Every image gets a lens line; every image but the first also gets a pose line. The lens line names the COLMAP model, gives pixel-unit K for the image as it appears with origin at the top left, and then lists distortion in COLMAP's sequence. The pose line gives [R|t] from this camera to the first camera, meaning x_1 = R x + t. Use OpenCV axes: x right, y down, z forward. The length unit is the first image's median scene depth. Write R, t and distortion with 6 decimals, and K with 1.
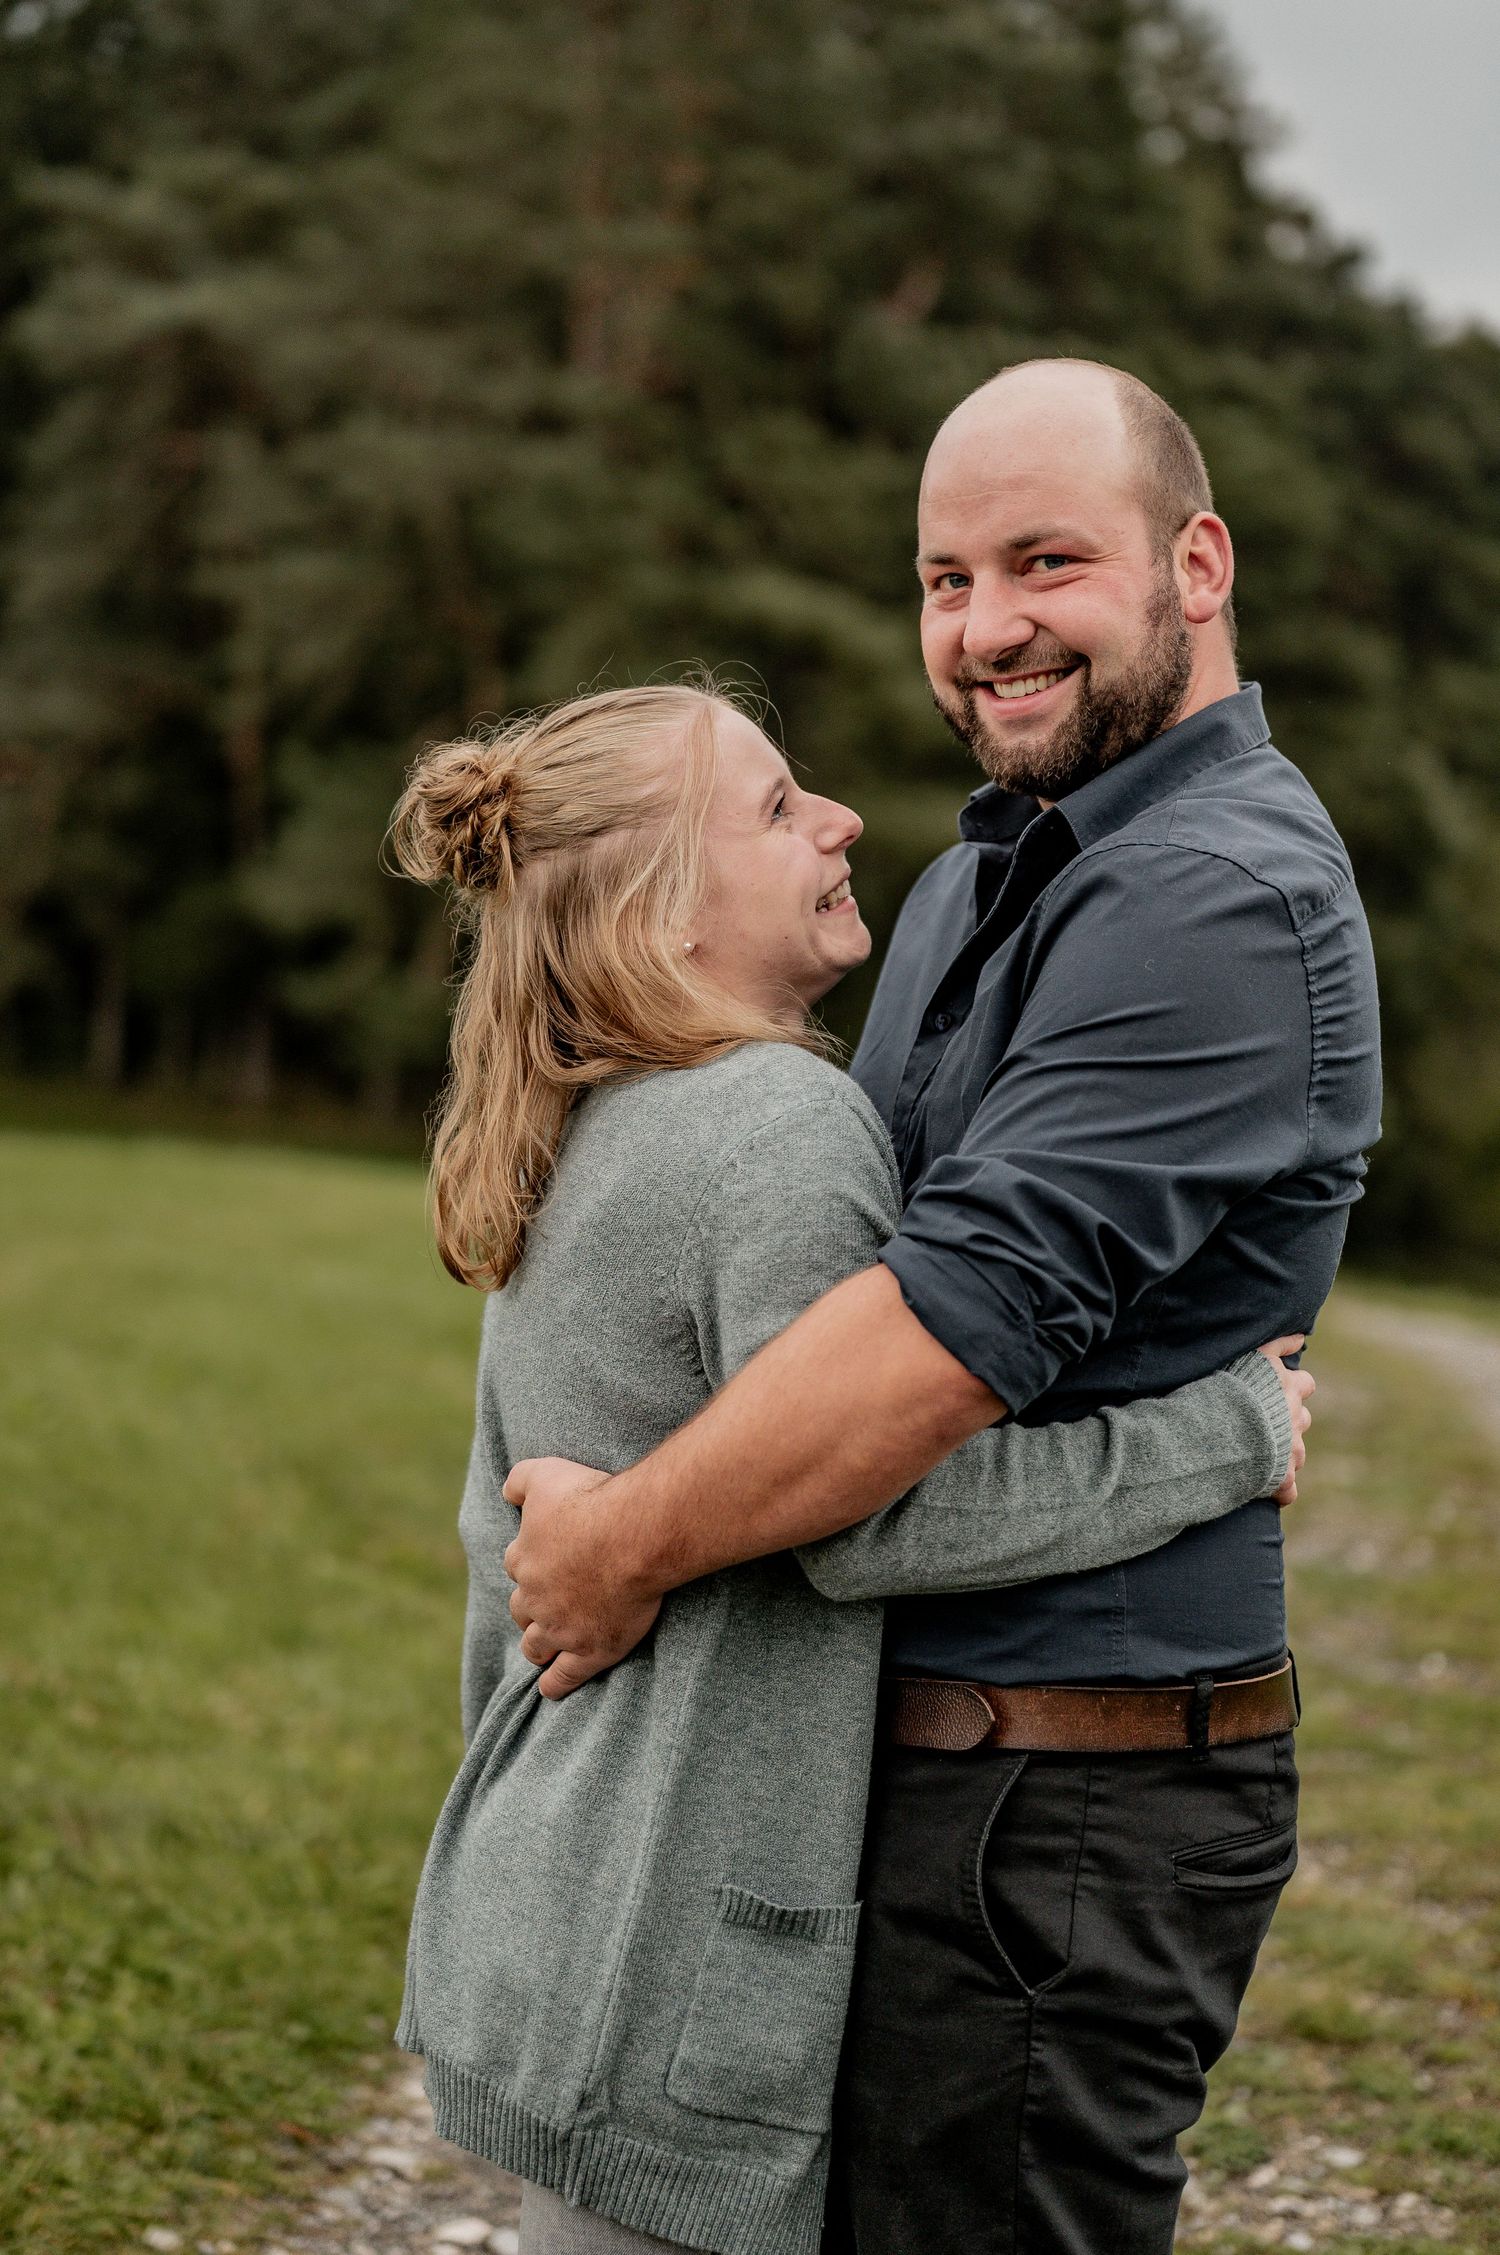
lens RADIAL K [[3411.1, 0, 690.3], [0, 3411.1, 1093.8], [0, 0, 1]] dist [-0.042198, 0.058560]
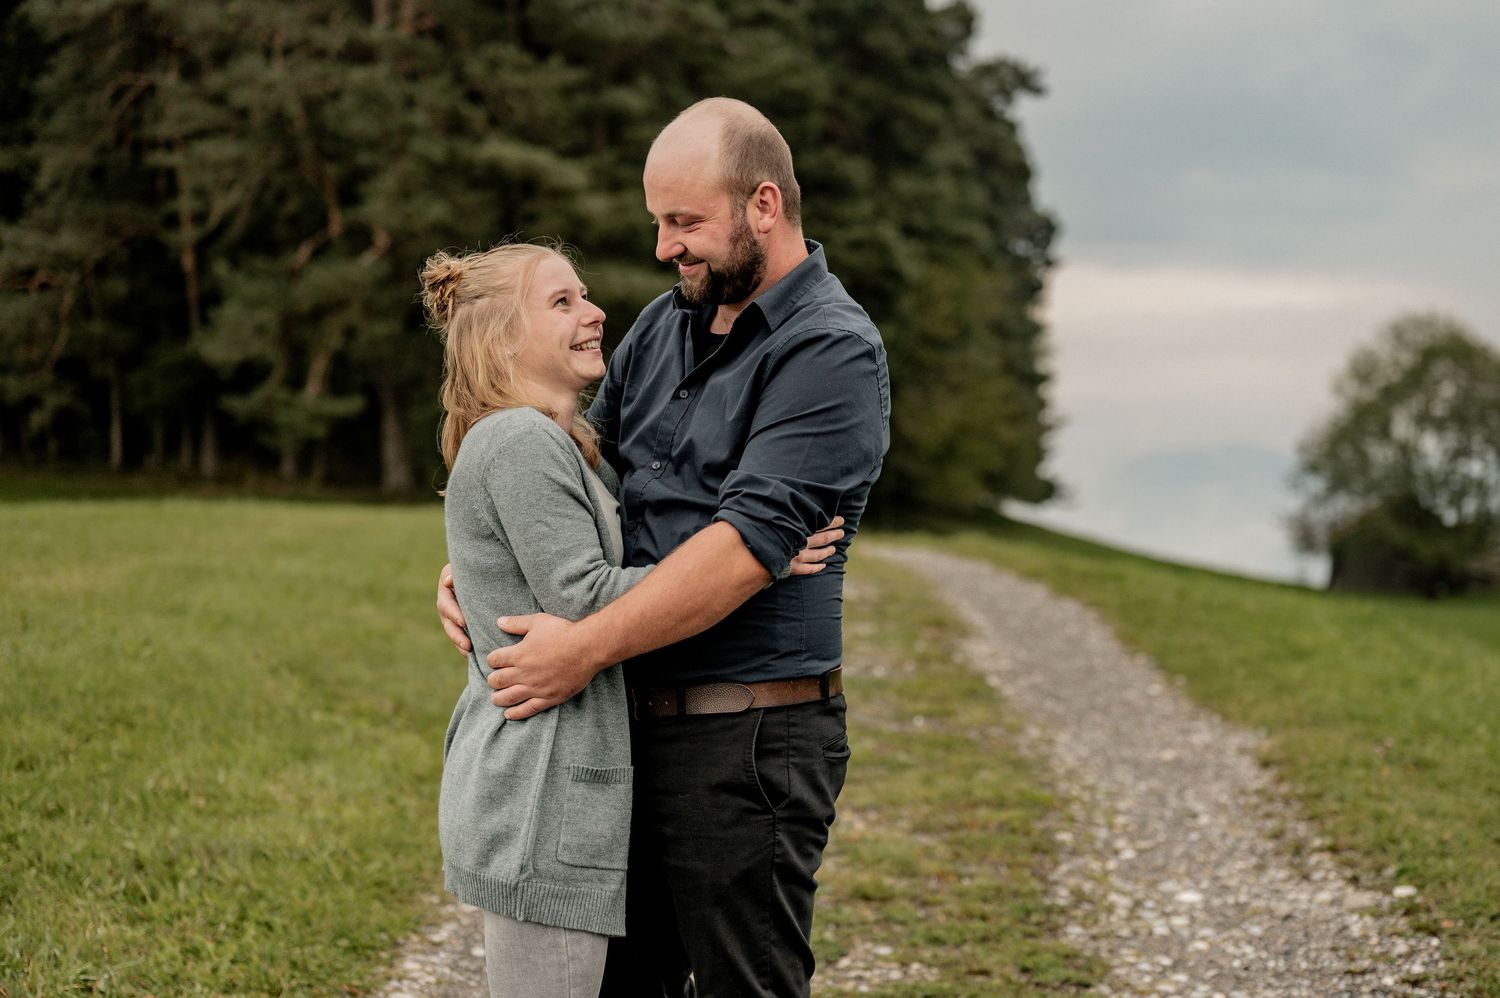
lens RADIAL K [[2269.0, 0, 753.5], [0, 2269.0, 532.5], [0, 0, 1]] dist [-0.042198, 0.058560]
pose [[0.987988, -0.071643, 0.136921, -0.043748], [0.066707, 0.996958, 0.040310, 0.009061], [-0.139393, -0.030692, 0.989761, -0.275311]]
